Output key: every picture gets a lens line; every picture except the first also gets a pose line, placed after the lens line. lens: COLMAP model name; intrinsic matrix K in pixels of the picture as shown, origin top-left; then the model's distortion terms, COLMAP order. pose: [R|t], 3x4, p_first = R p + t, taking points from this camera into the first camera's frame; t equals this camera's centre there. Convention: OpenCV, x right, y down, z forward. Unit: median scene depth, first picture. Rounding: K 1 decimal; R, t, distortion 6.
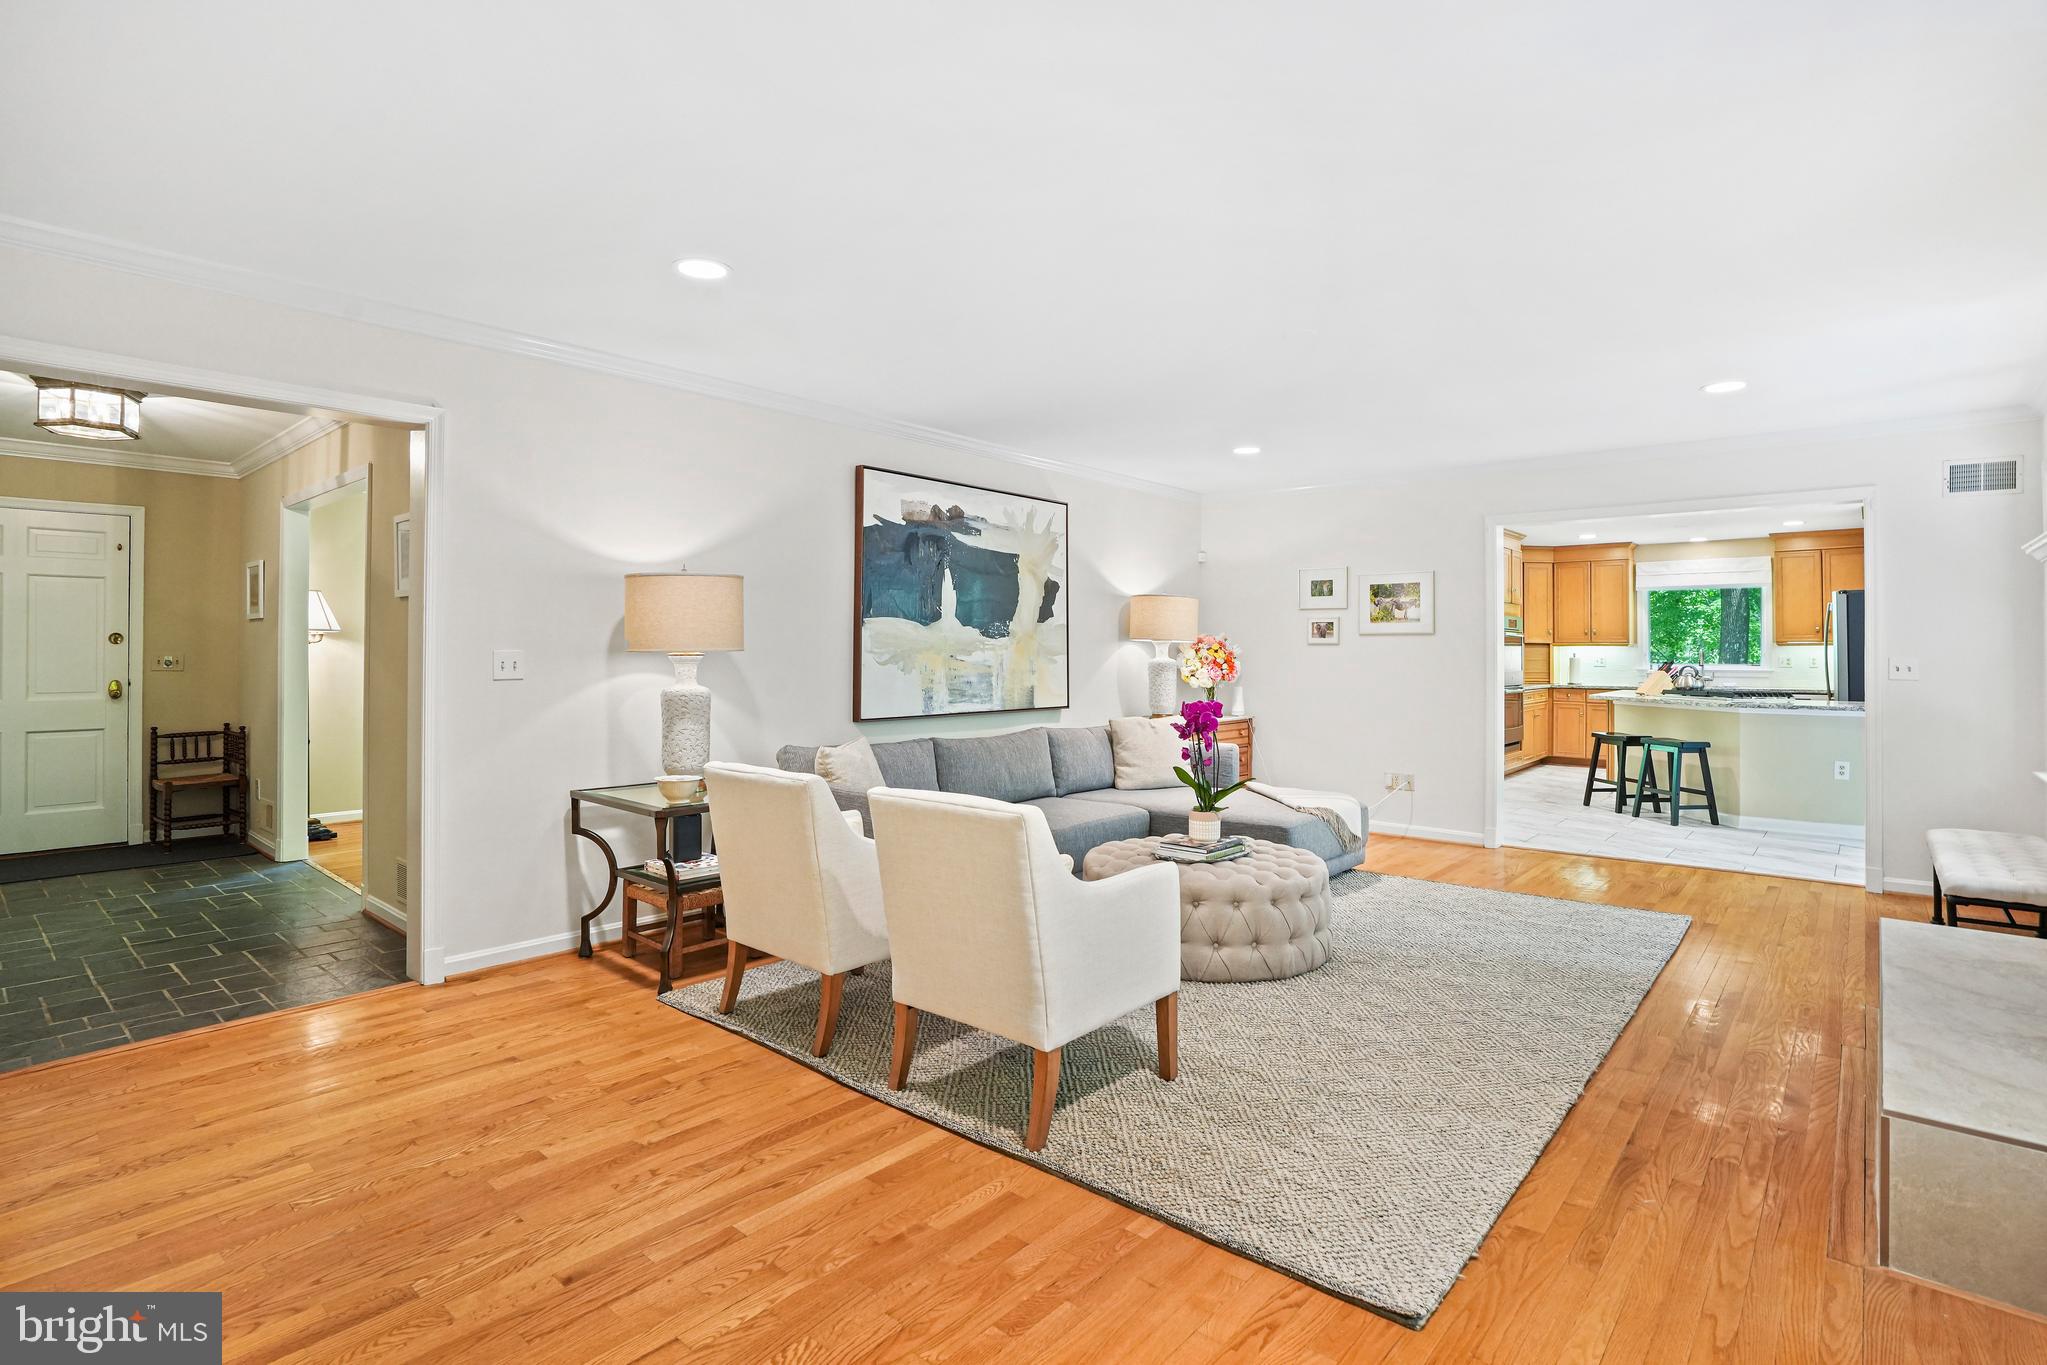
lens RADIAL K [[991.8, 0, 1014.5], [0, 991.8, 638.1], [0, 0, 1]] dist [-0.039992, 0.009006]
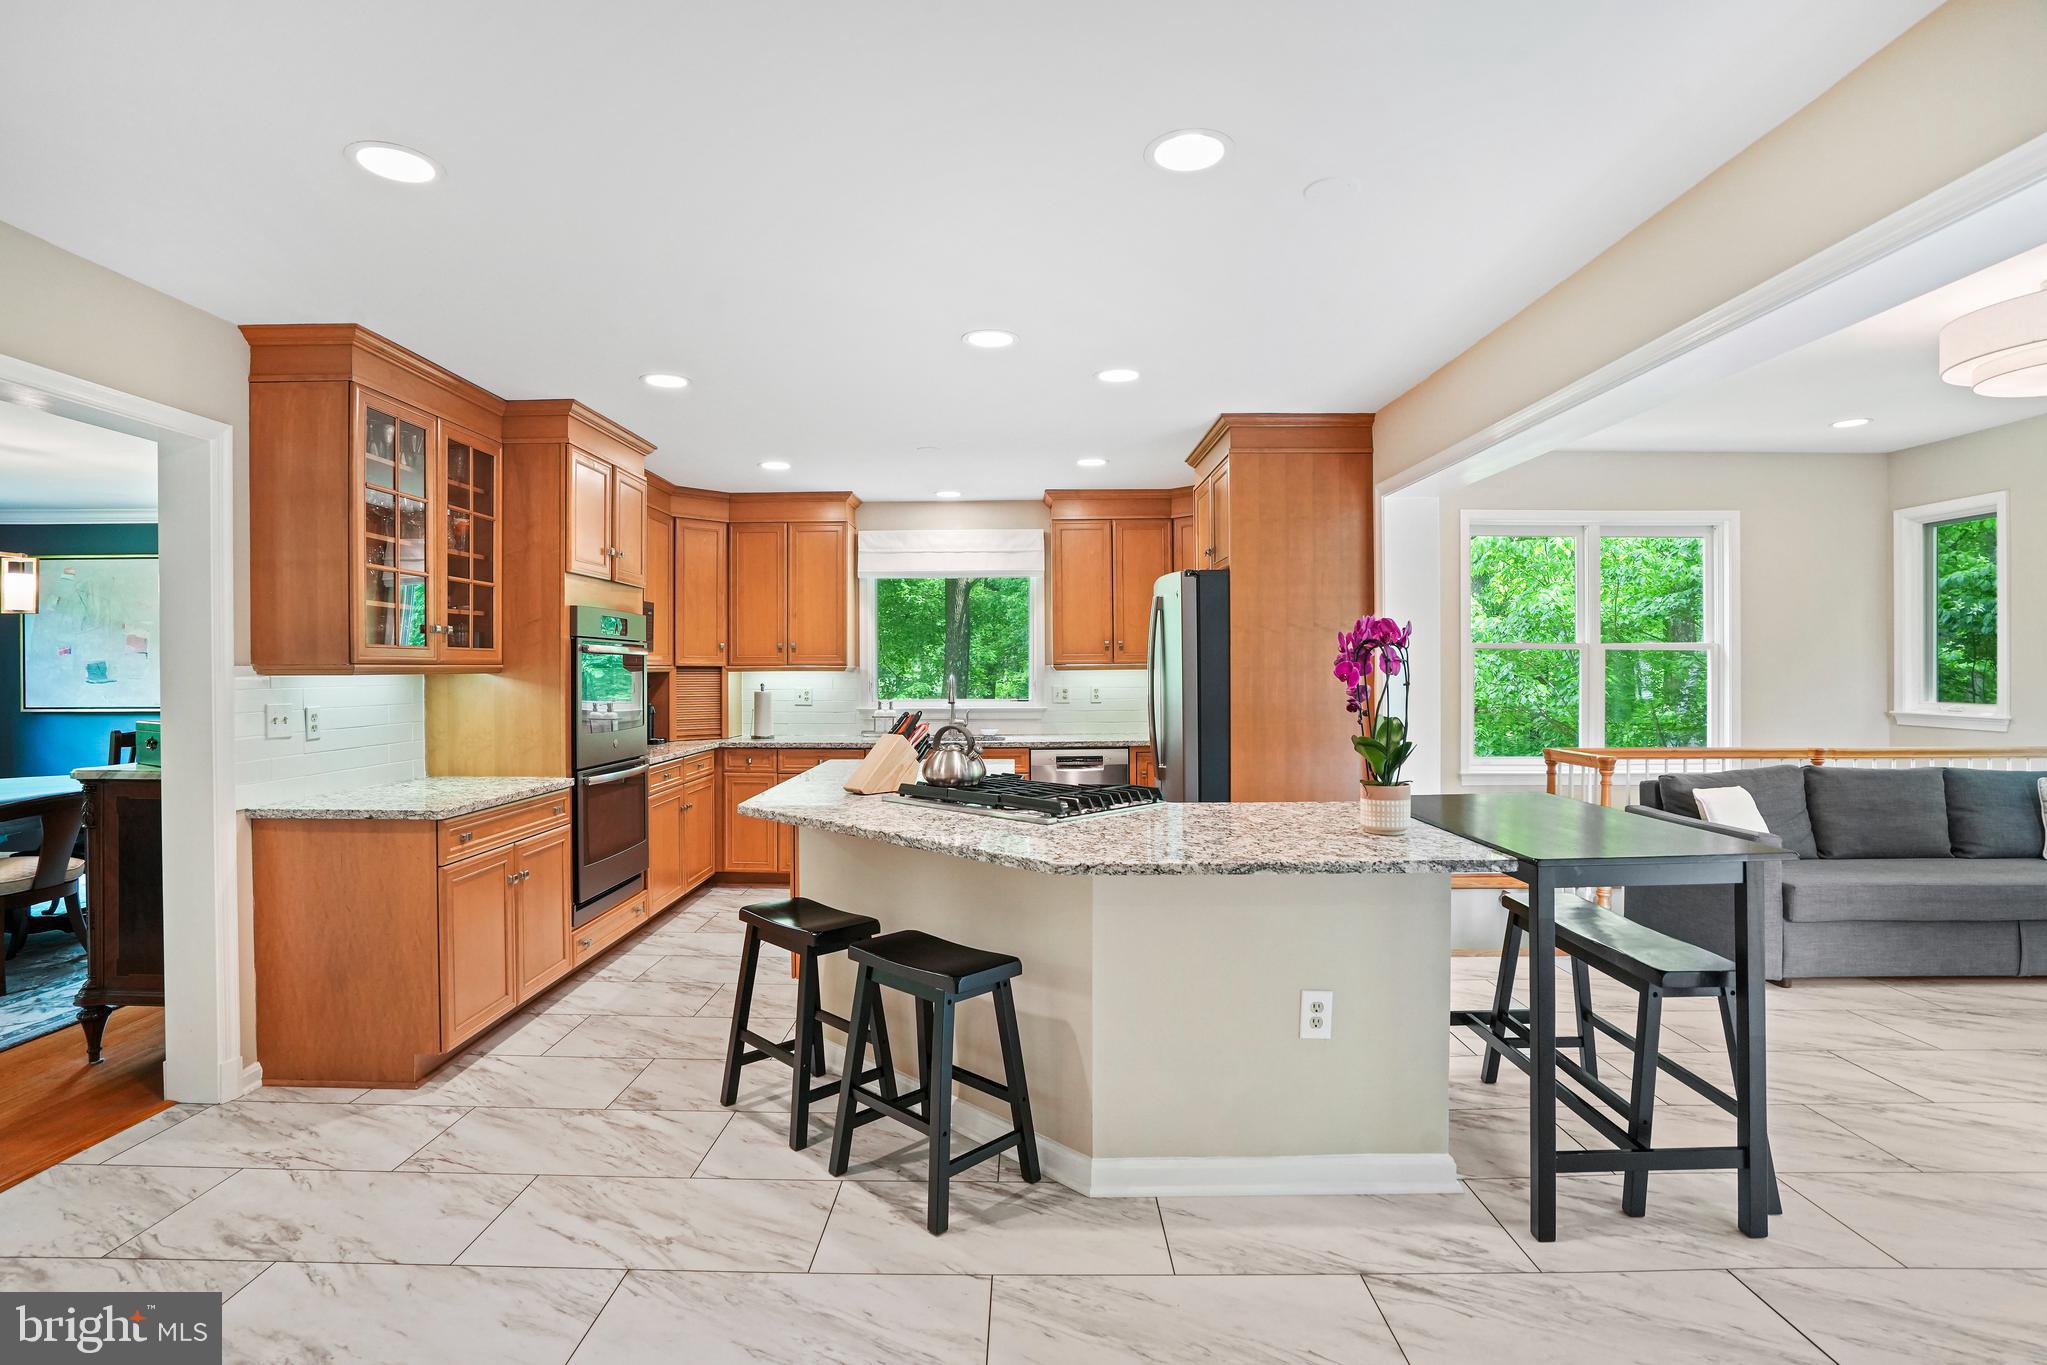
lens RADIAL K [[1003.6, 0, 1000.5], [0, 1003.6, 666.7], [0, 0, 1]] dist [-0.043245, 0.016504]
pose [[0.768885, -0.005988, 0.639358, 0.436743], [-0.002123, 0.999927, 0.011918, -0.002285], [-0.639383, -0.010521, 0.768816, 0.663864]]
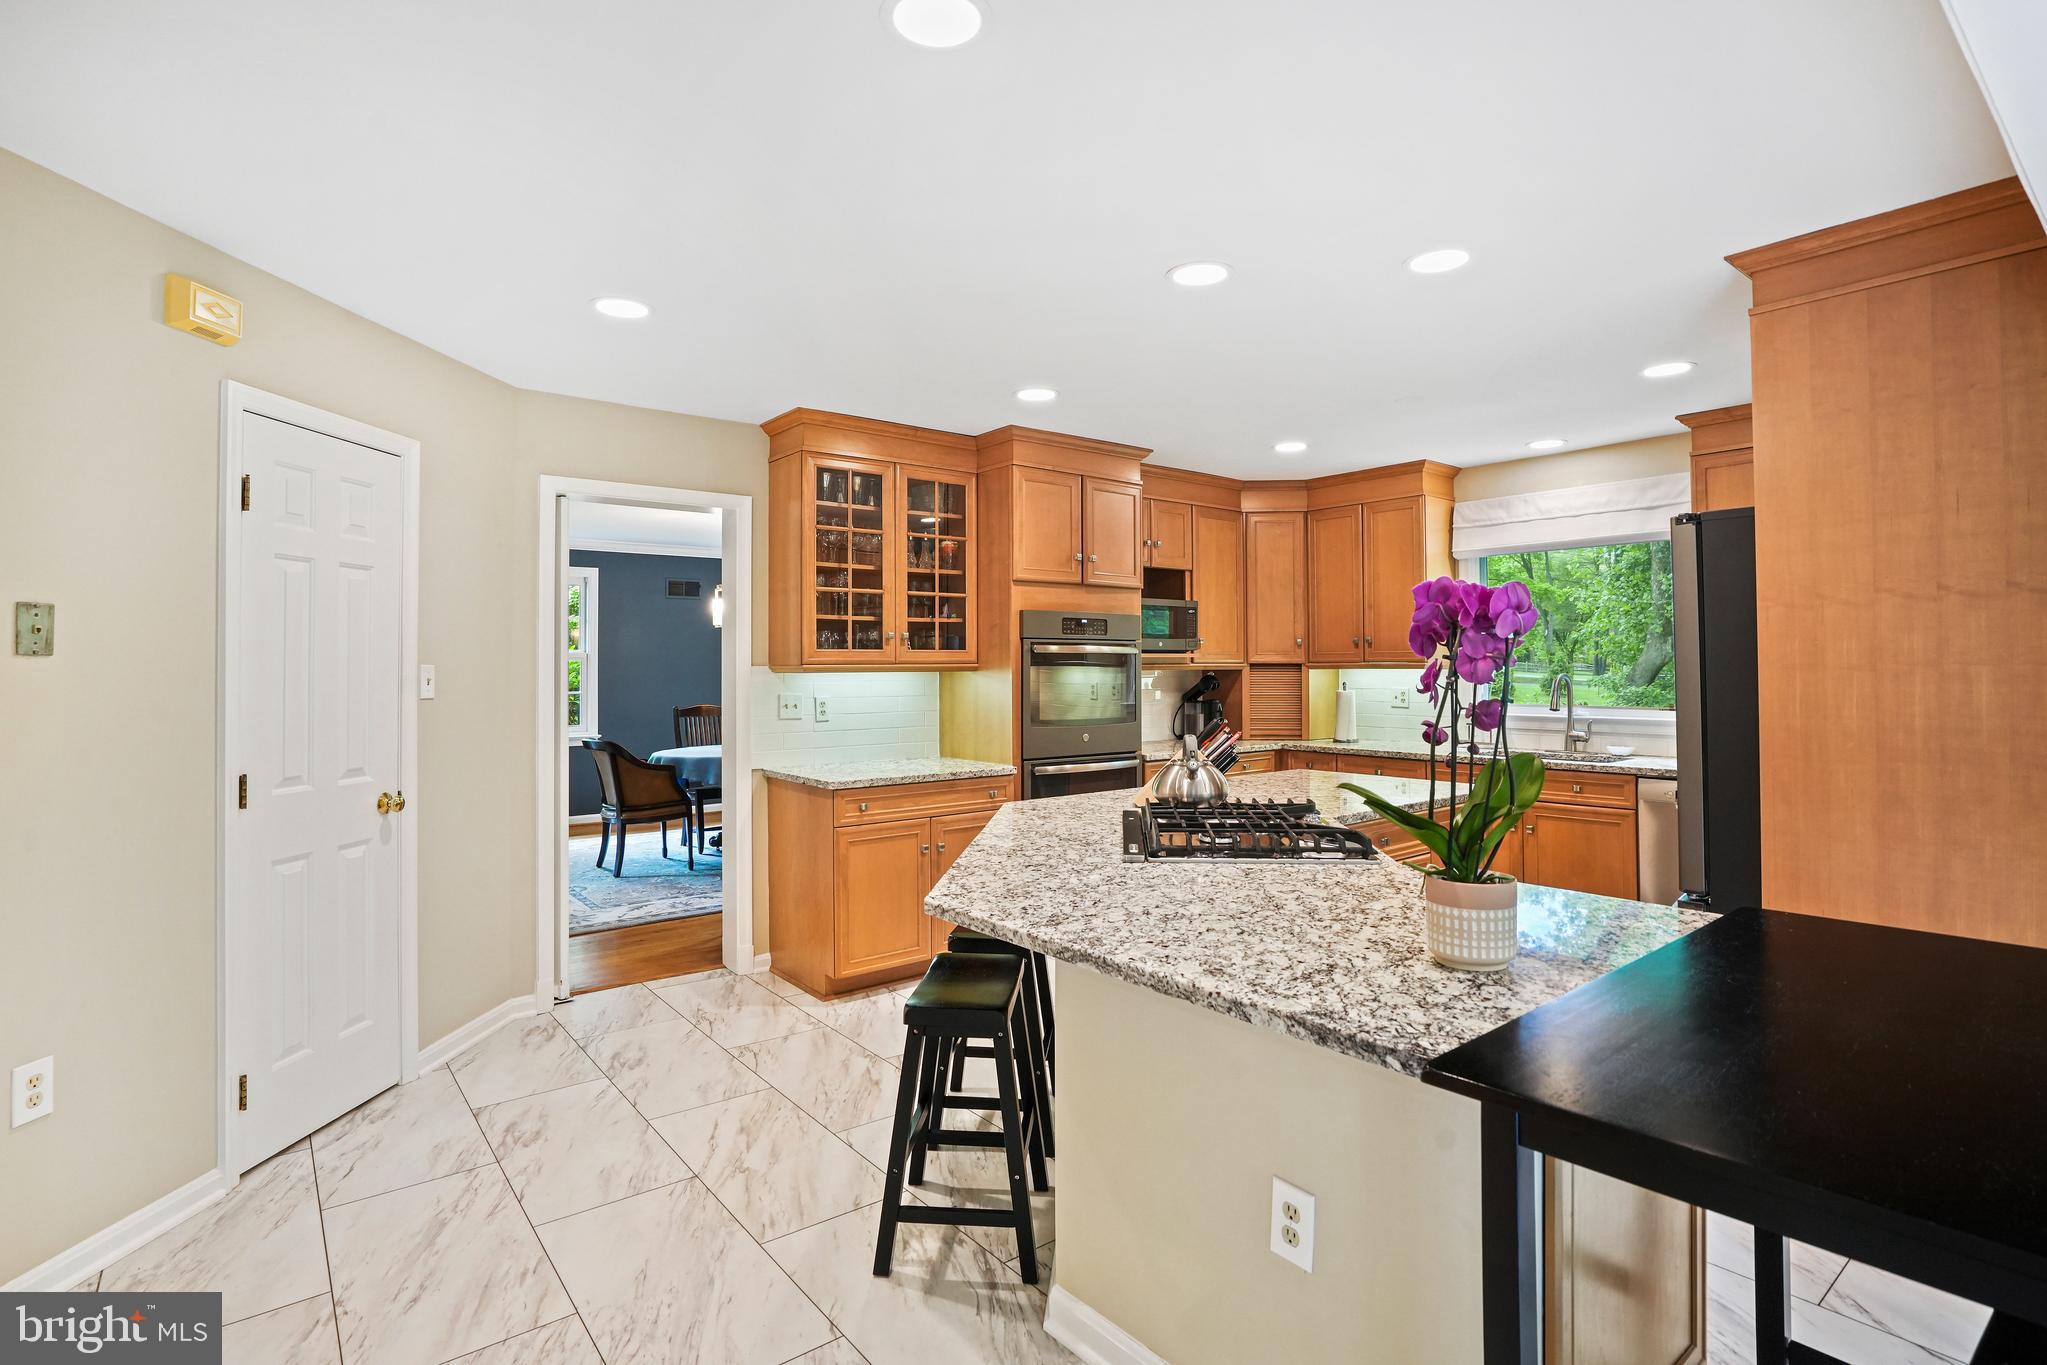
lens RADIAL K [[1003.6, 0, 1003.7], [0, 1003.6, 648.9], [0, 0, 1]] dist [-0.043245, 0.016504]
pose [[0.981478, -0.011953, -0.191199, 0.707495], [0.011133, 0.999924, -0.005361, -0.002218], [0.191249, 0.003133, 0.981537, 0.636083]]
